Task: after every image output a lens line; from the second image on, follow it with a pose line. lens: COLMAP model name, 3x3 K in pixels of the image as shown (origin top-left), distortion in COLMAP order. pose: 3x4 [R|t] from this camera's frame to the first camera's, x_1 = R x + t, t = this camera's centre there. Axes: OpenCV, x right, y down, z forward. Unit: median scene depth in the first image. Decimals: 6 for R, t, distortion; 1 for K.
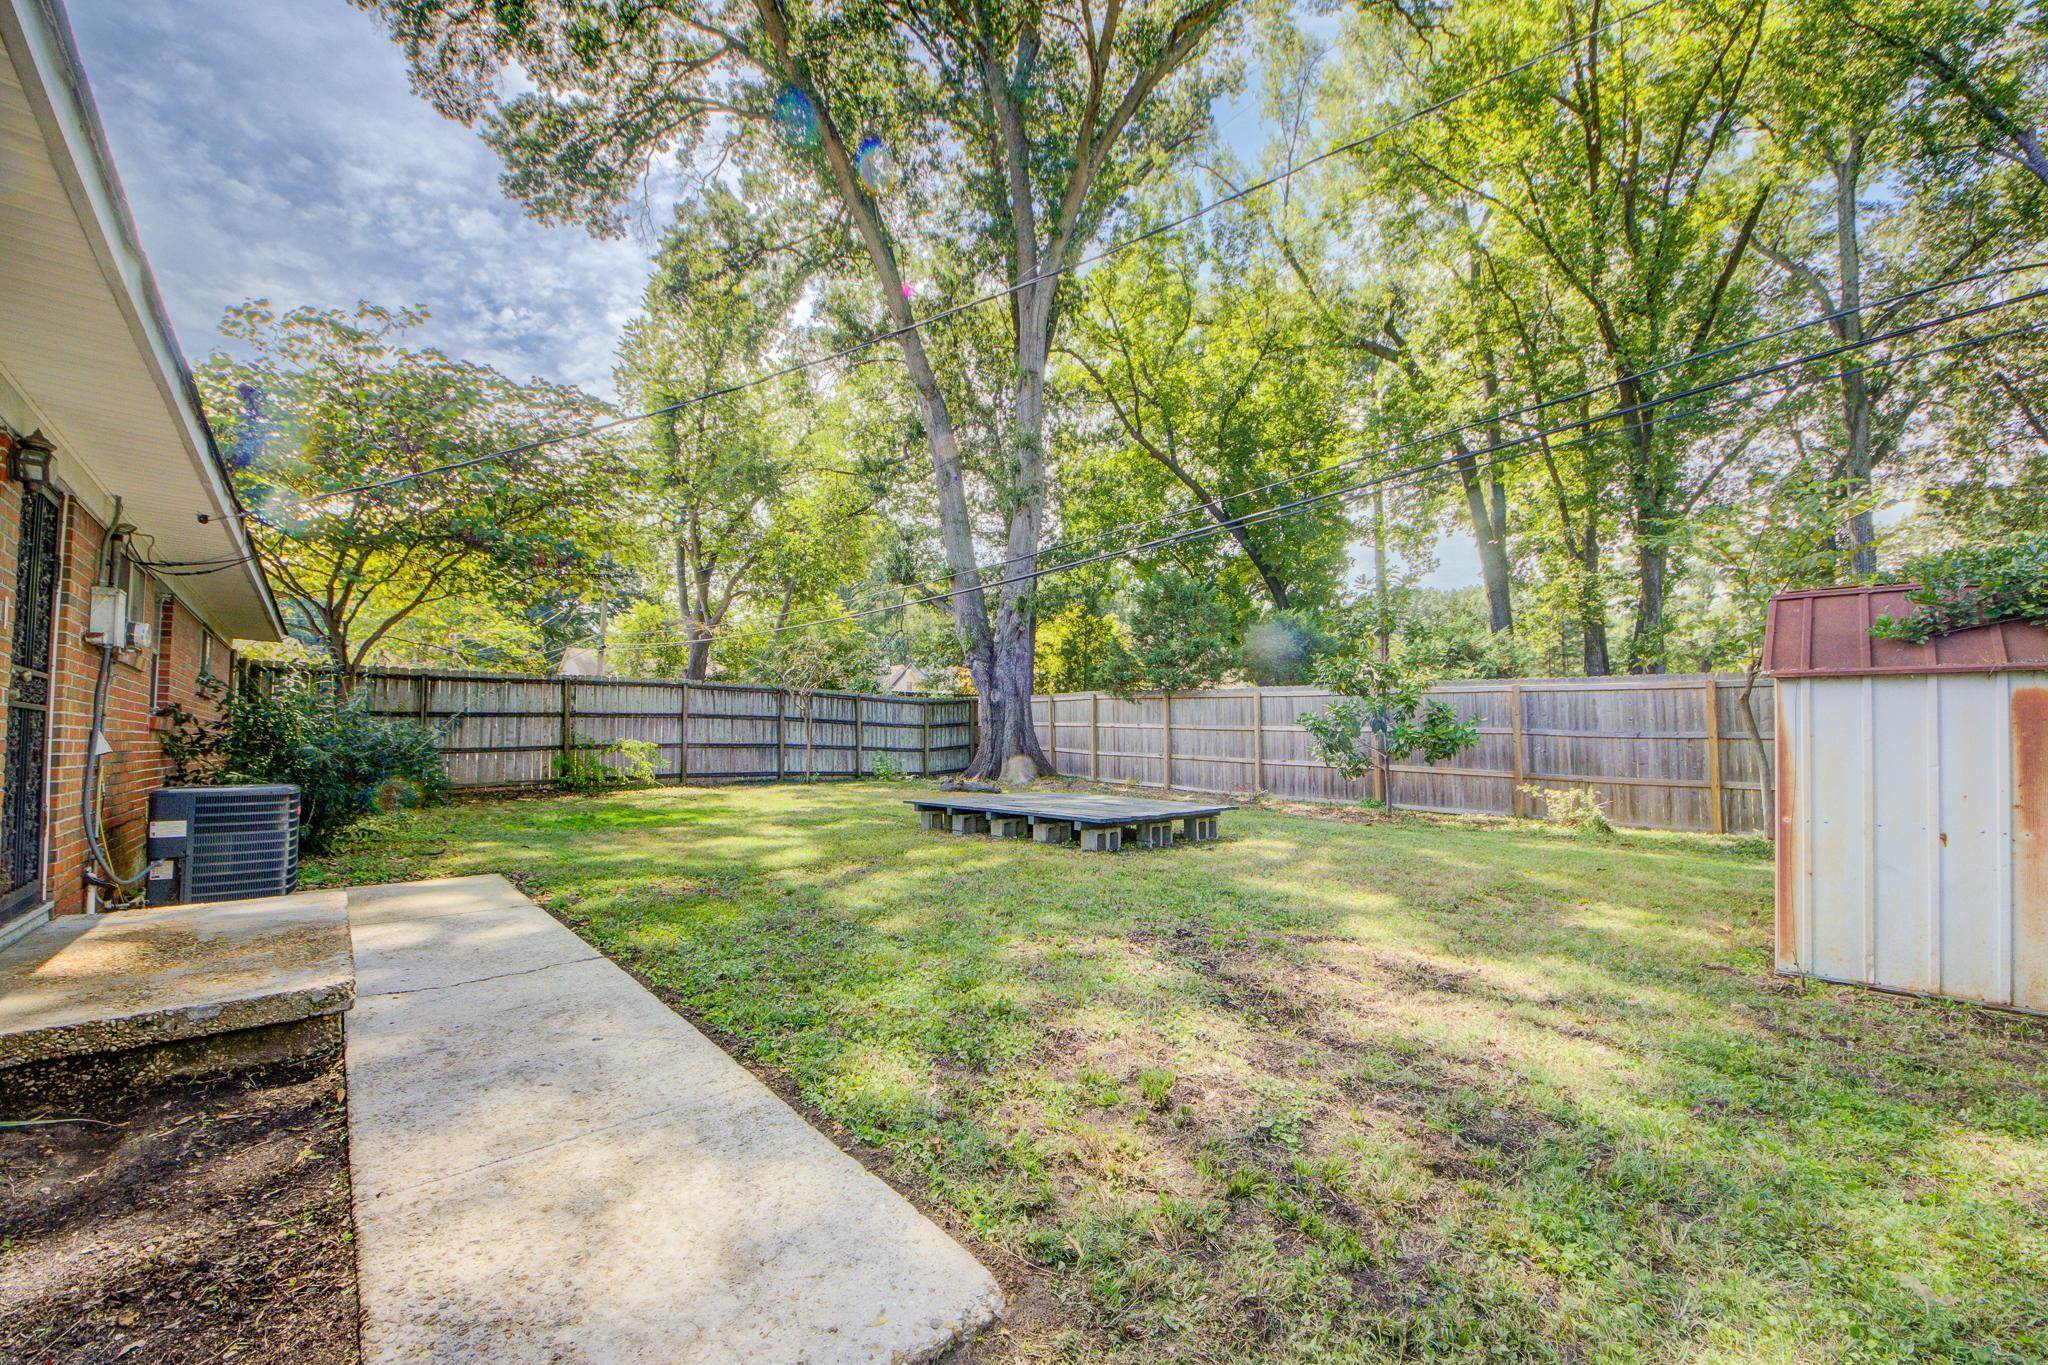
lens RADIAL K [[766.3, 0, 1012.0], [0, 766.3, 692.1], [0, 0, 1]] dist [0.015122, -0.012176]
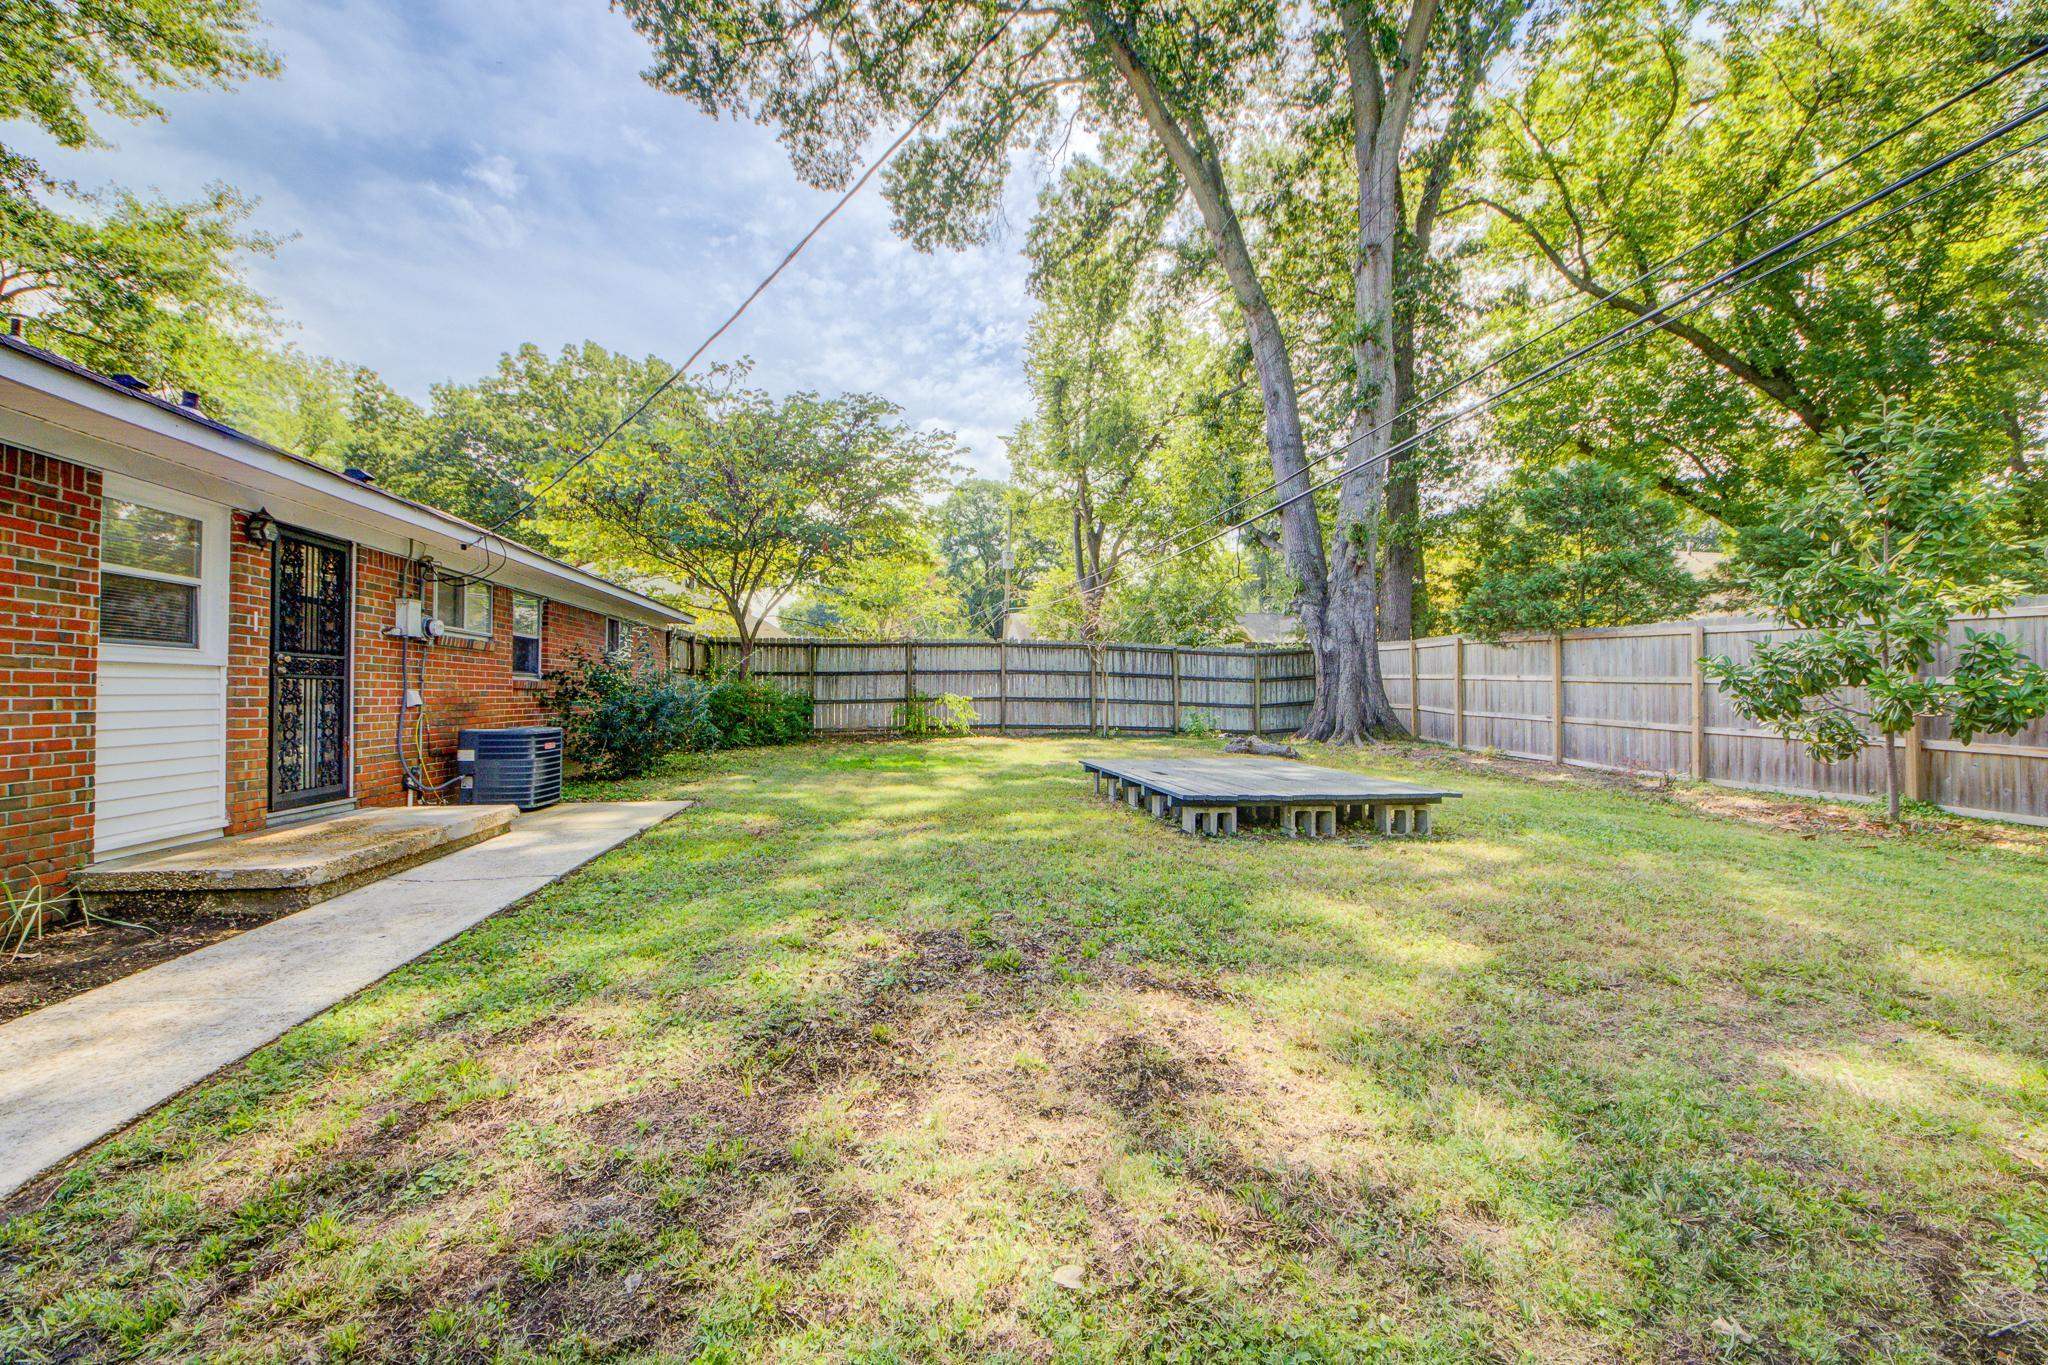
lens RADIAL K [[766.3, 0, 994.8], [0, 766.3, 675.8], [0, 0, 1]] dist [0.015122, -0.012176]
pose [[0.832993, -0.009814, -0.553196, 0.167078], [0.032215, 0.999007, 0.030786, 0.002012], [0.552344, -0.043466, 0.832482, 0.084827]]
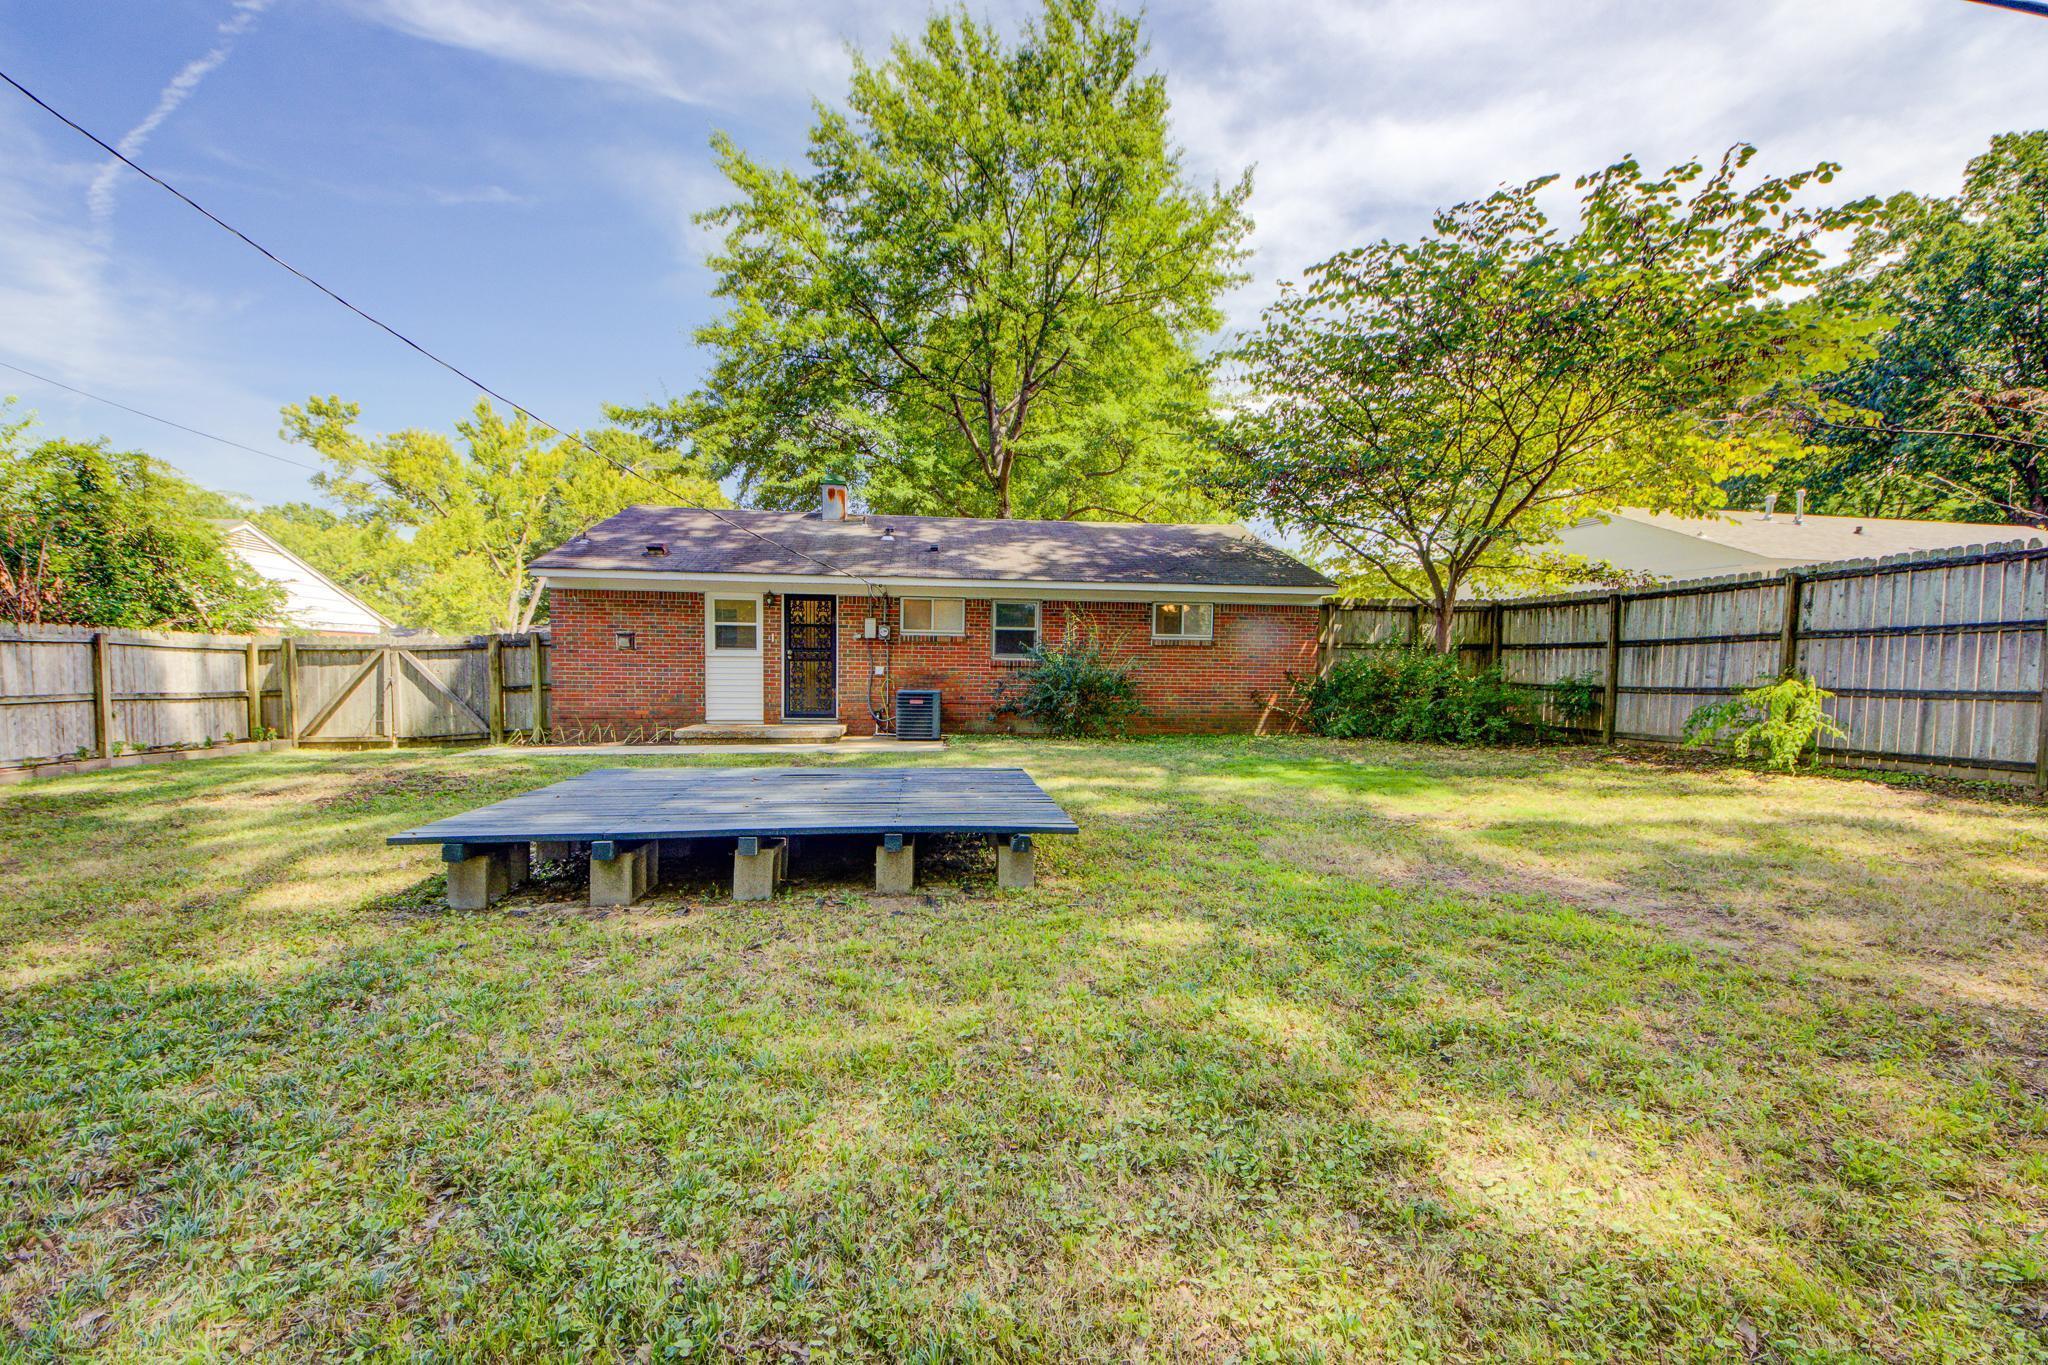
lens RADIAL K [[766.3, 0, 1003.2], [0, 766.3, 684.6], [0, 0, 1]] dist [0.015122, -0.012176]
pose [[-0.581937, 0.016029, -0.813076, 0.221471], [0.043139, 0.999007, -0.011181, 0.043629], [0.812089, -0.041582, -0.582050, 0.788604]]
